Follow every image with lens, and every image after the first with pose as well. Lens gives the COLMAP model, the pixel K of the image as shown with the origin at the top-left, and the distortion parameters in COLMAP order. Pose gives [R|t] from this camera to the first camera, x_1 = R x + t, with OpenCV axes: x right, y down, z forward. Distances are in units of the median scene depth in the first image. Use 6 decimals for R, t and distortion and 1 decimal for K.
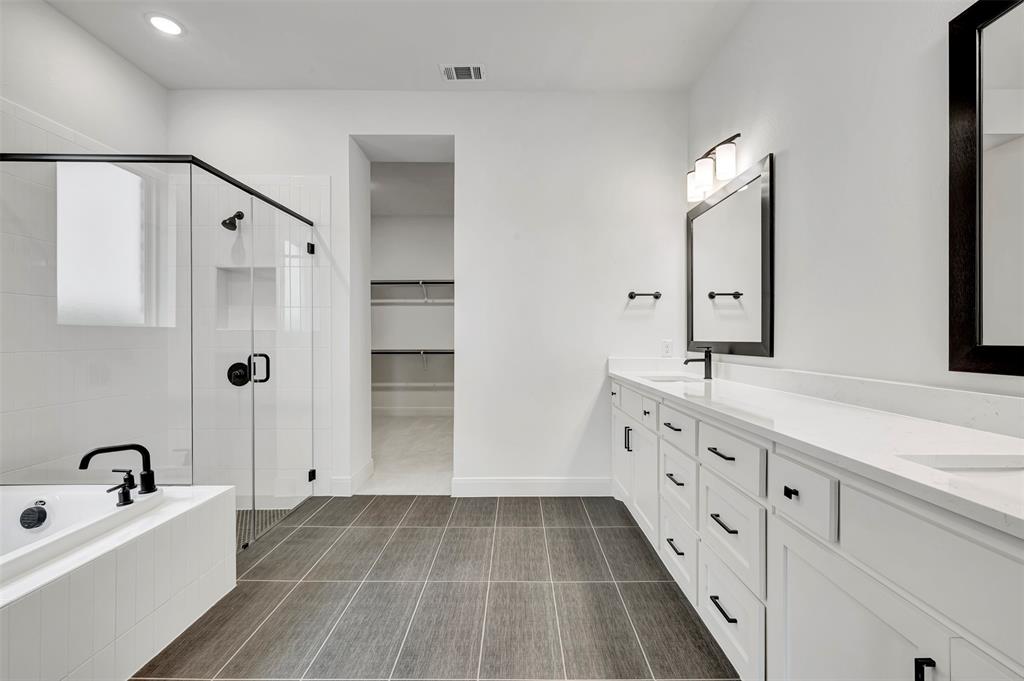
lens RADIAL K [[436.3, 0, 519.4], [0, 436.3, 338.9], [0, 0, 1]] dist [0.005872, -0.000129]
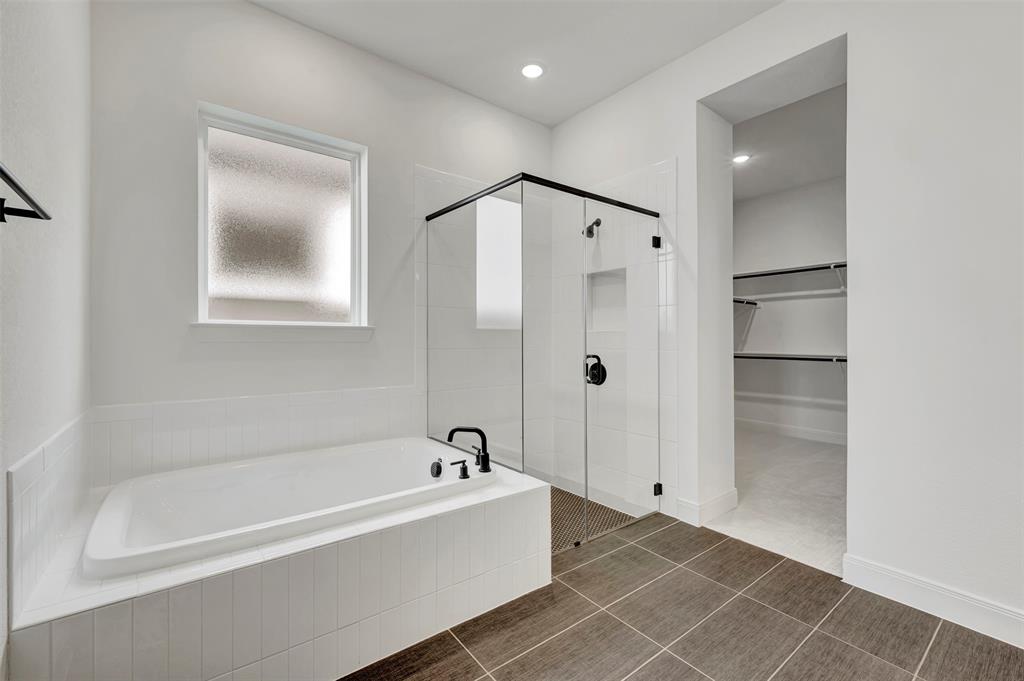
lens RADIAL K [[436.3, 0, 514.6], [0, 436.3, 336.1], [0, 0, 1]] dist [0.005872, -0.000129]
pose [[0.608092, -0.000396, -0.793866, 0.081144], [-0.007098, 0.999957, -0.005936, -0.001603], [0.793835, 0.009244, 0.608063, 0.235556]]
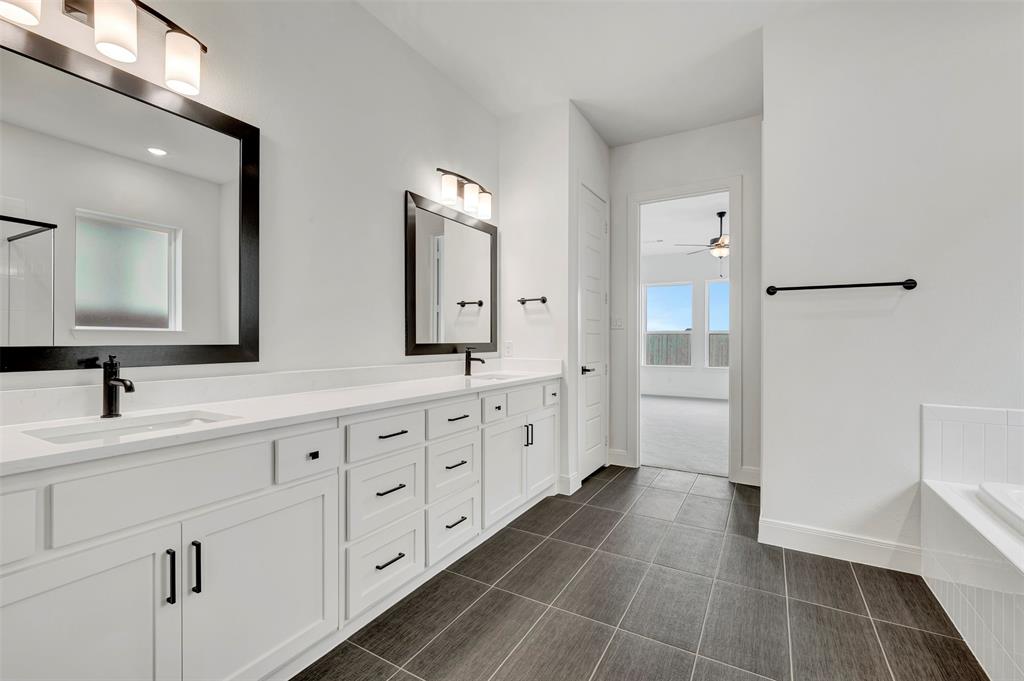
lens RADIAL K [[436.3, 0, 517.5], [0, 436.3, 337.7], [0, 0, 1]] dist [0.005872, -0.000129]
pose [[-0.866040, -0.009223, 0.499889, -0.253733], [-0.012213, 0.999922, -0.002710, -0.006983], [-0.499825, -0.008452, -0.866085, 1.224369]]
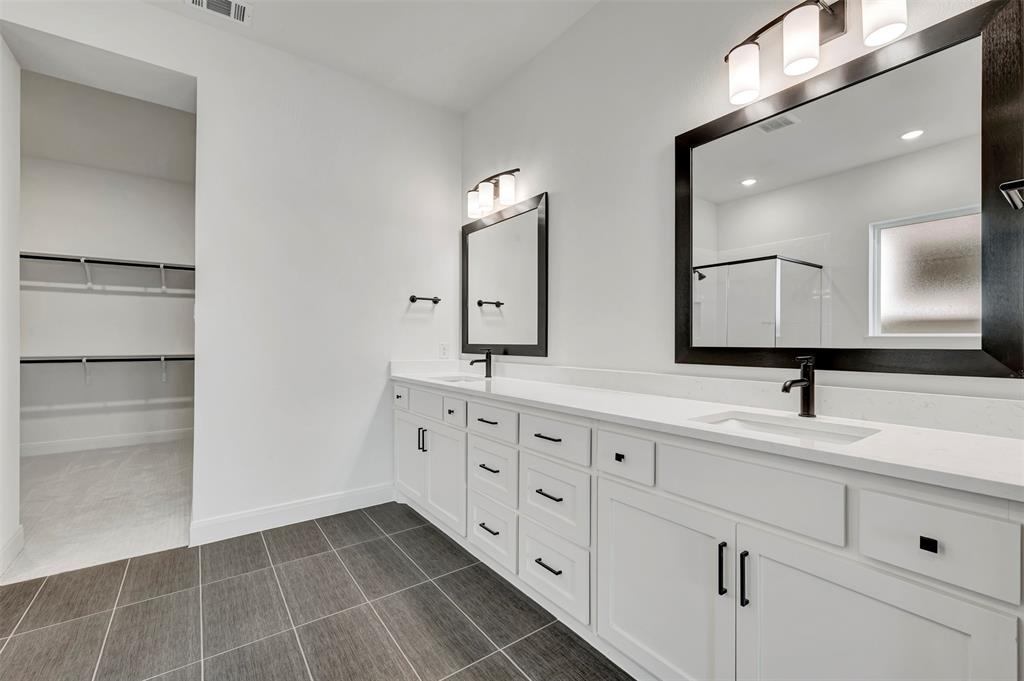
lens RADIAL K [[436.3, 0, 516.4], [0, 436.3, 340.3], [0, 0, 1]] dist [0.005872, -0.000129]
pose [[0.805132, 0.003998, 0.593083, -0.179134], [-0.002480, 0.999991, -0.003374, -0.000647], [-0.593091, 0.001245, 0.805134, 0.046883]]
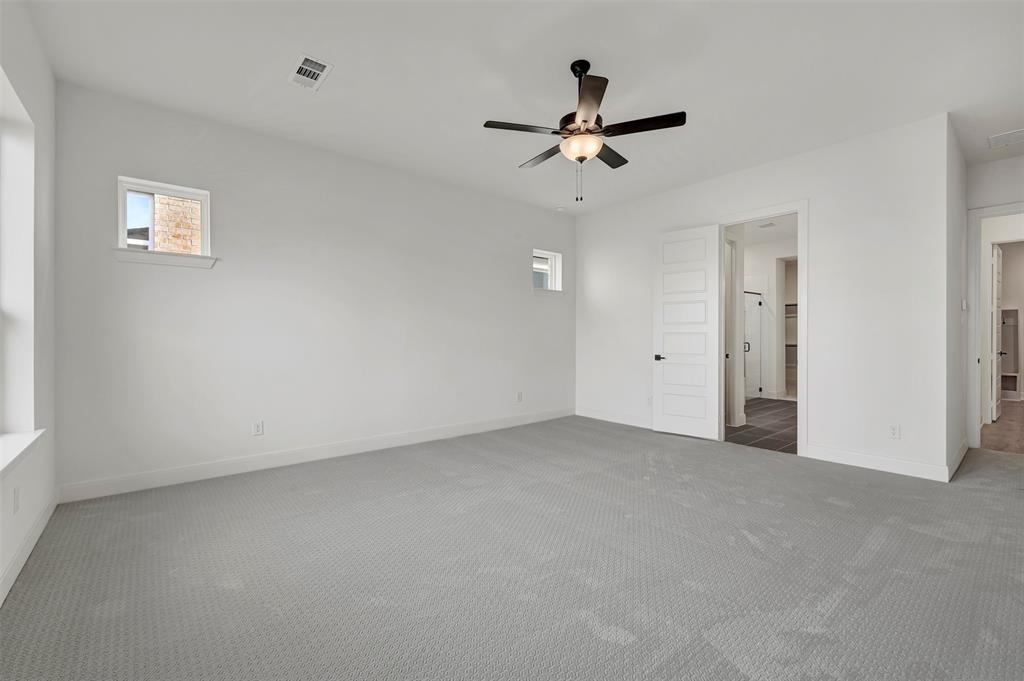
lens RADIAL K [[436.3, 0, 512.8], [0, 436.3, 339.5], [0, 0, 1]] dist [0.005872, -0.000129]
pose [[0.634603, -0.000287, -0.772838, 0.712689], [0.001327, 0.999999, 0.000719, 0.009344], [0.772837, -0.001482, 0.634603, -2.116225]]
